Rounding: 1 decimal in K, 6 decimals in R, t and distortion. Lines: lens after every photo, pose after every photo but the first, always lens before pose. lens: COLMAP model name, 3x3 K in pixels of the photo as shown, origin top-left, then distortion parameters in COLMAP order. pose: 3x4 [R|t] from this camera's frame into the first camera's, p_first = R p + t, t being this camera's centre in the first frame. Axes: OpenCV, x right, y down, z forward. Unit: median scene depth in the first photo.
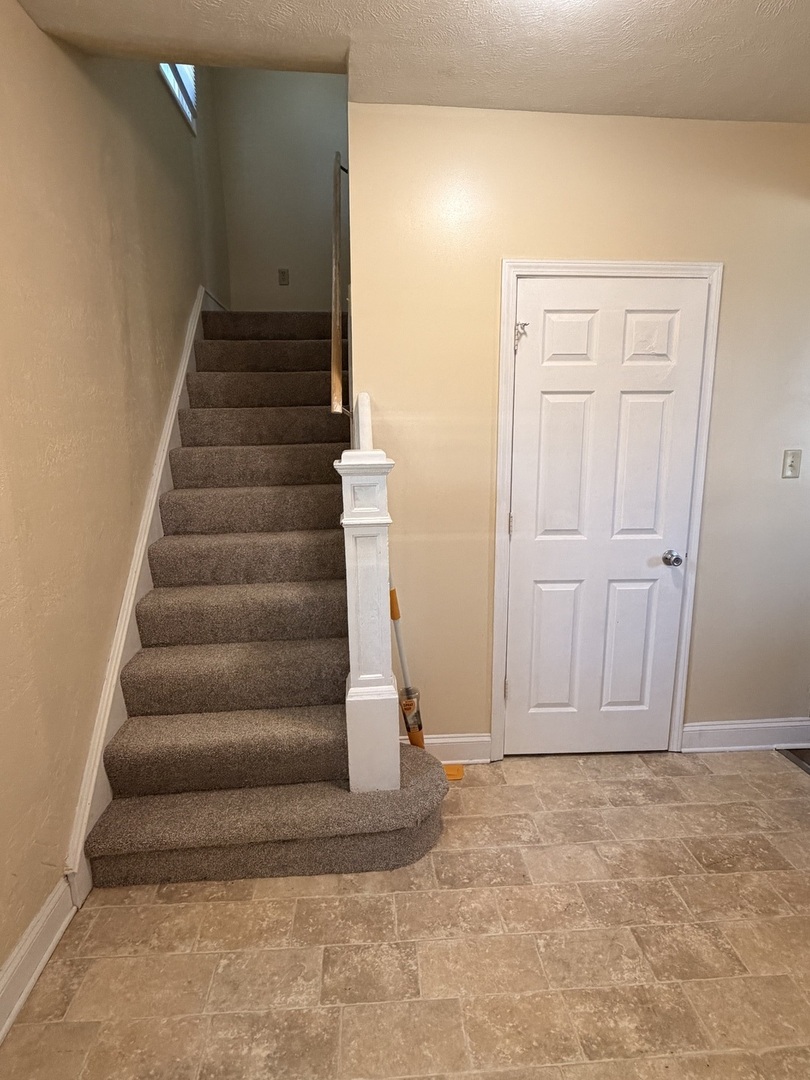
lens RADIAL K [[593.4, 0, 405.1], [0, 593.4, 540.4], [0, 0, 1]] dist [-0.002518, -0.000183]
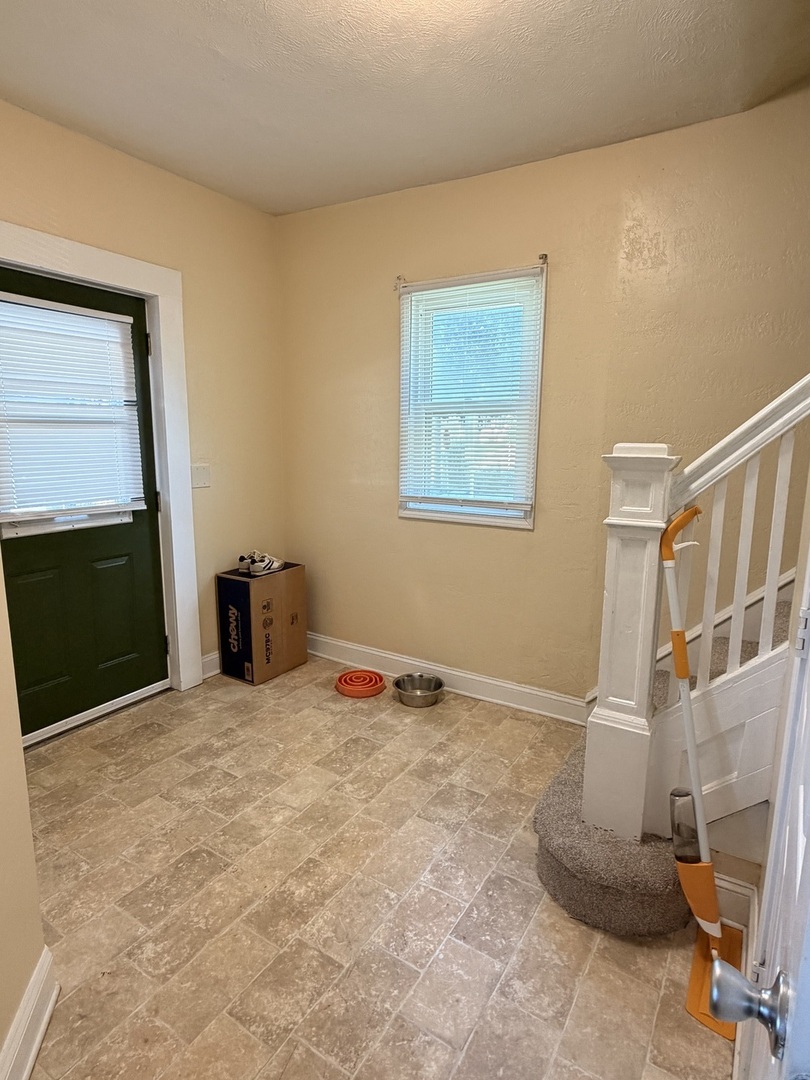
lens RADIAL K [[593.4, 0, 402.9], [0, 593.4, 537.7], [0, 0, 1]] dist [-0.002518, -0.000183]
pose [[-0.599464, 0.134146, -0.789081, 1.001453], [-0.165420, 0.943807, 0.286120, -0.249144], [0.783122, 0.302049, -0.543587, 1.434465]]
